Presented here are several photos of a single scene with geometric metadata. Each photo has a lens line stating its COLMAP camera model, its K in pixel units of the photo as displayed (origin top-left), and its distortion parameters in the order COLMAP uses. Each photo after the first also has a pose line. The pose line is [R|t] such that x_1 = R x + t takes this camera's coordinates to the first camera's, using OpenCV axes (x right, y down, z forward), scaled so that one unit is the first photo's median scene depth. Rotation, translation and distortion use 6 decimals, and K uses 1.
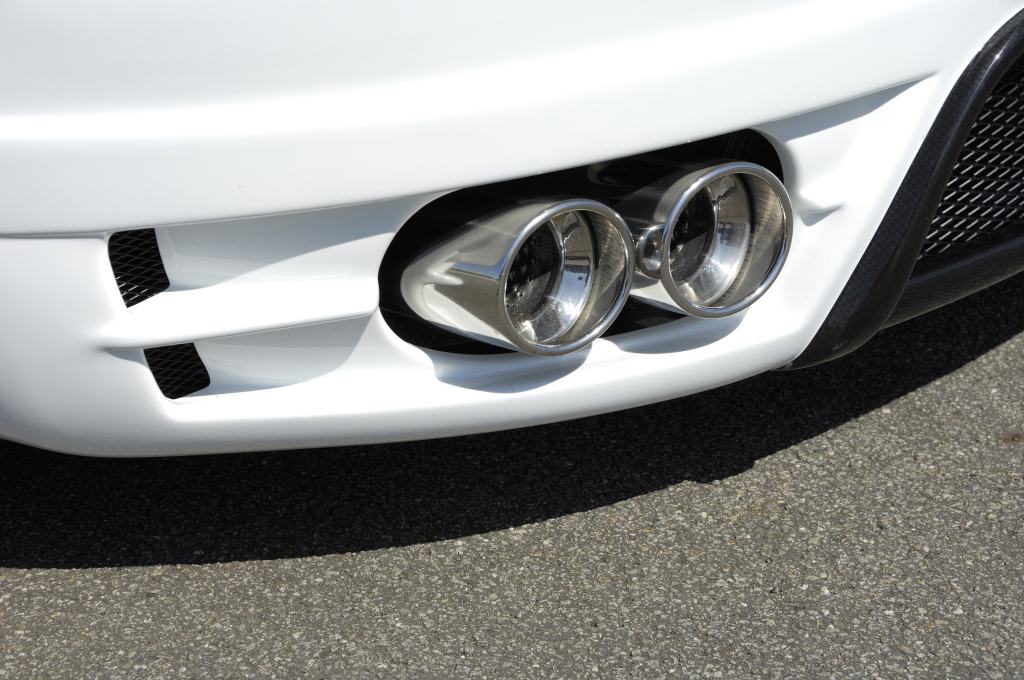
lens RADIAL K [[2556.4, 0, 512.6], [0, 2556.4, 347.7], [0, 0, 1]] dist [0.472192, 0.000000]
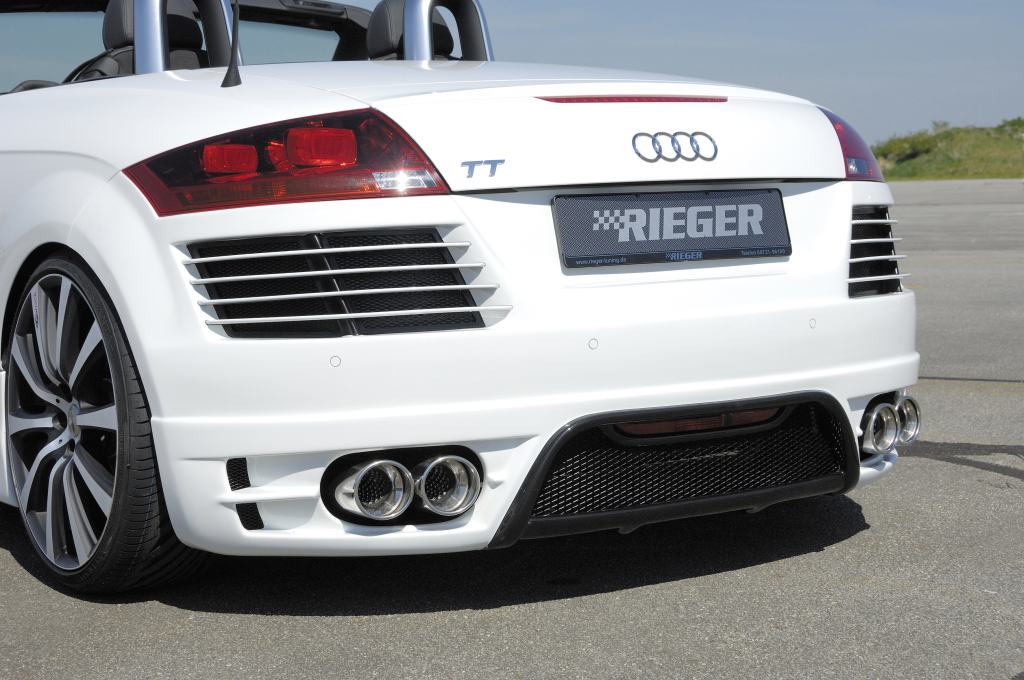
lens RADIAL K [[1918.7, 0, 505.2], [0, 1918.7, 348.2], [0, 0, 1]] dist [0.365019, 0.000000]
pose [[0.968821, 0.055439, -0.241482, 0.606273], [-0.124243, 0.951951, -0.279915, 0.371674], [0.214361, 0.301189, 0.929158, -0.887061]]
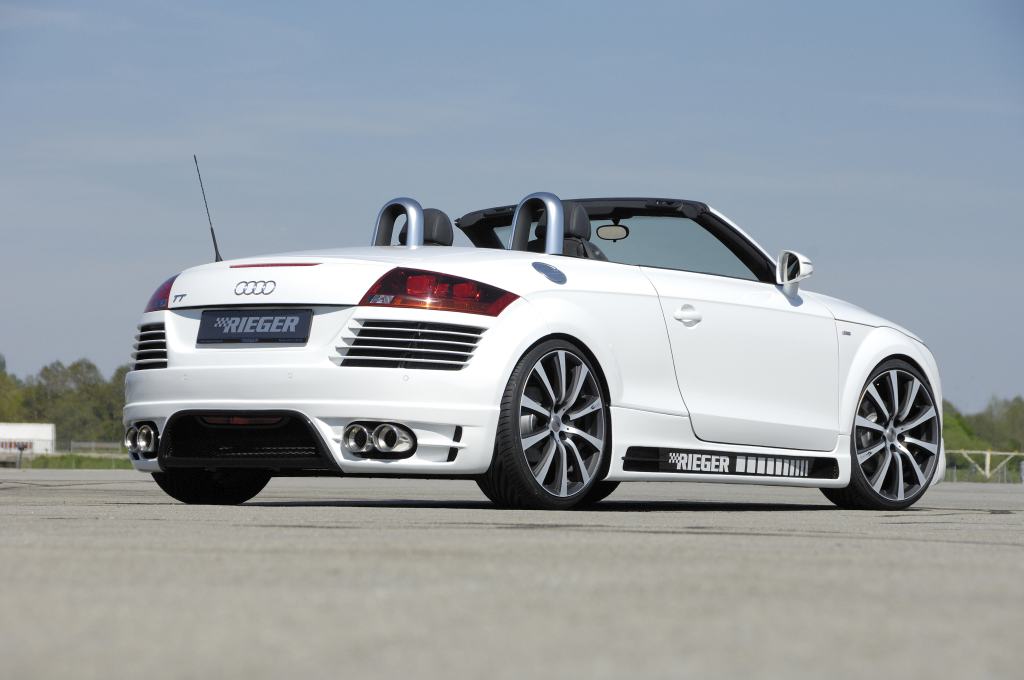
lens RADIAL K [[3893.6, 0, 511.9], [0, 3893.6, 336.3], [0, 0, 1]] dist [0.669887, 0.000000]
pose [[0.109199, 0.031890, -0.993508, 9.149217], [-0.398224, 0.917176, -0.014330, -0.462120], [0.910765, 0.397204, 0.112854, 0.634526]]
